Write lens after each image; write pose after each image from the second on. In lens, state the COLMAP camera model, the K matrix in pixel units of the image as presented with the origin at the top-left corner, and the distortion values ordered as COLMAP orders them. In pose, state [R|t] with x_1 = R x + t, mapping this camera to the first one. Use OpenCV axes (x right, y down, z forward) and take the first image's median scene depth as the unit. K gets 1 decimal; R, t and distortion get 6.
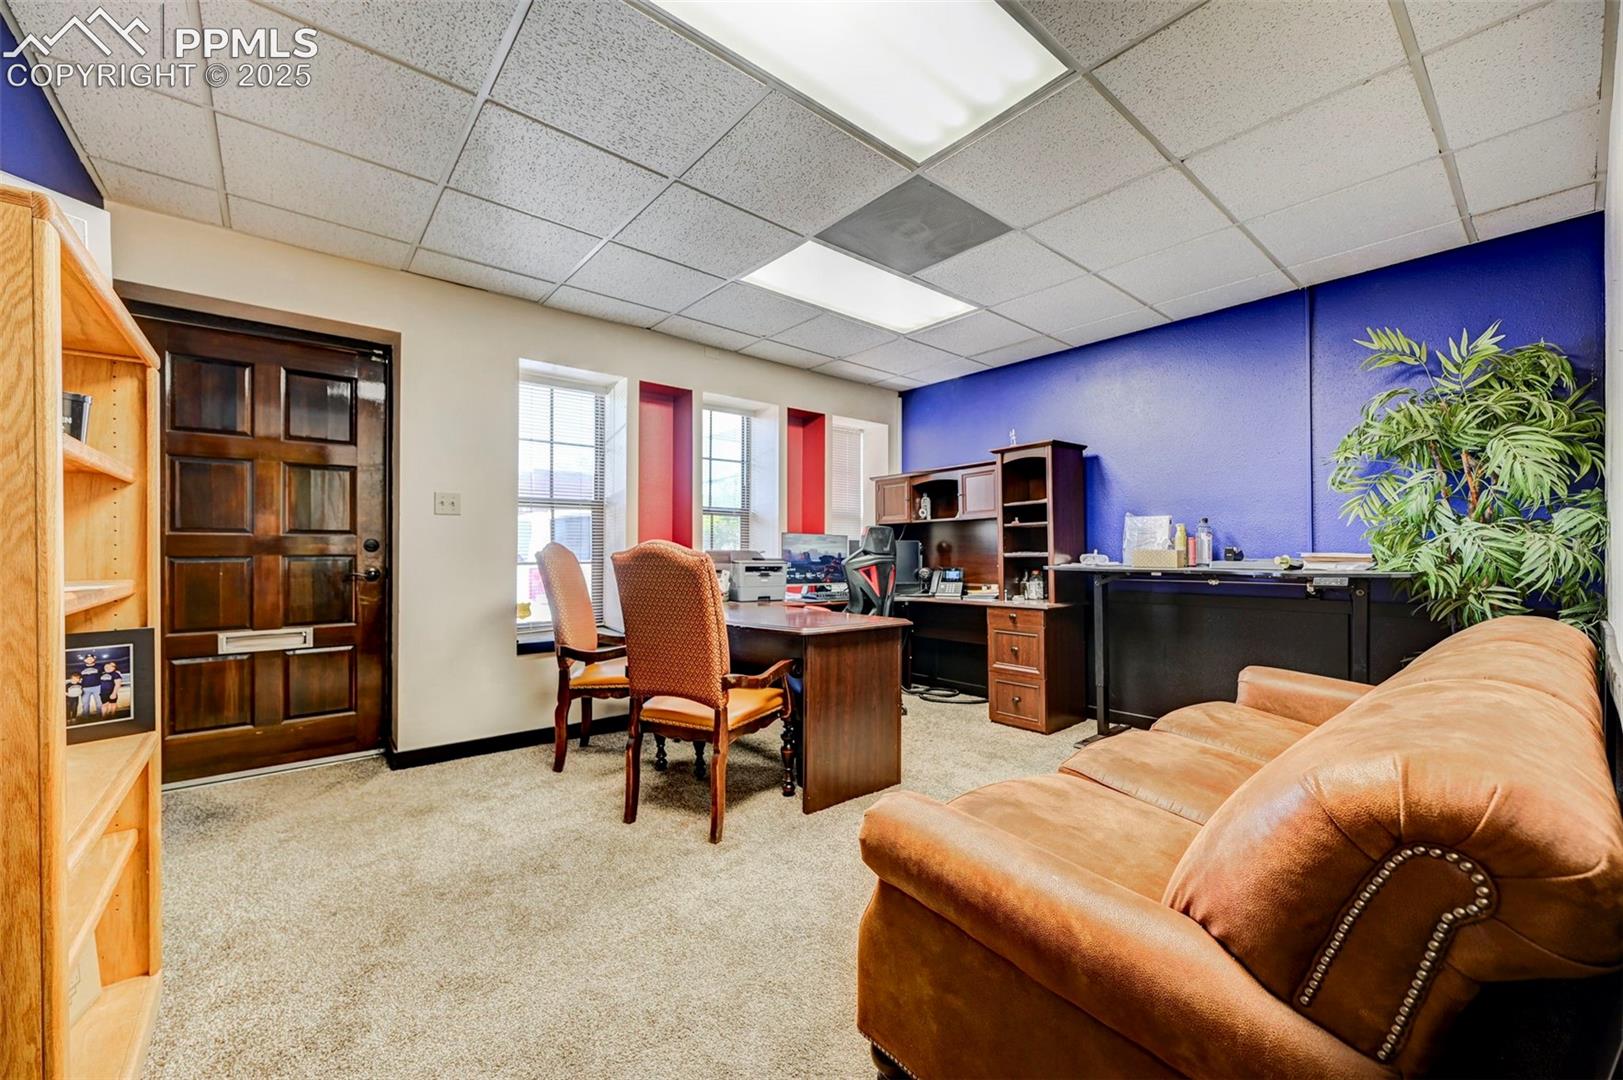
lens RADIAL K [[633.7, 0, 827.2], [0, 633.7, 551.1], [0, 0, 1]] dist [-0.000453, -0.000140]
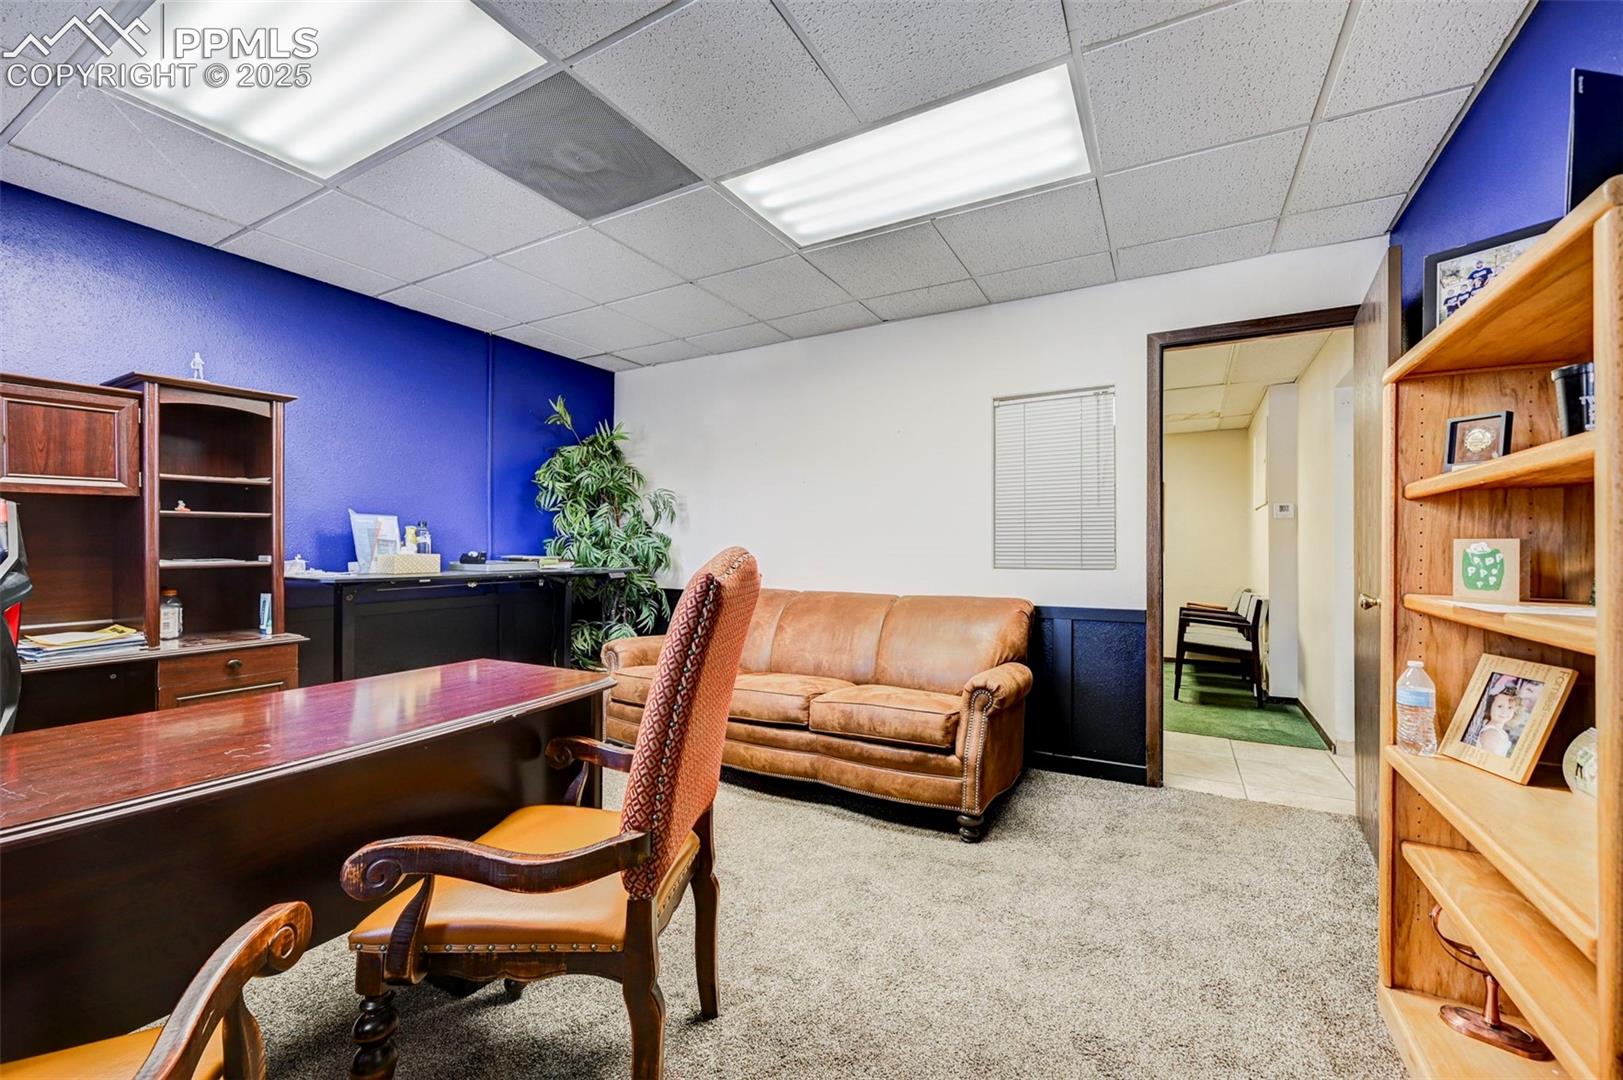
lens RADIAL K [[666.8, 0, 820.3], [0, 666.8, 545.7], [0, 0, 1]] dist [0.000966, 0.000019]
pose [[-0.357752, -0.001028, 0.933816, -0.637734], [-0.009012, 0.999957, -0.002352, -0.018857], [-0.933773, -0.009257, -0.357746, 0.856640]]
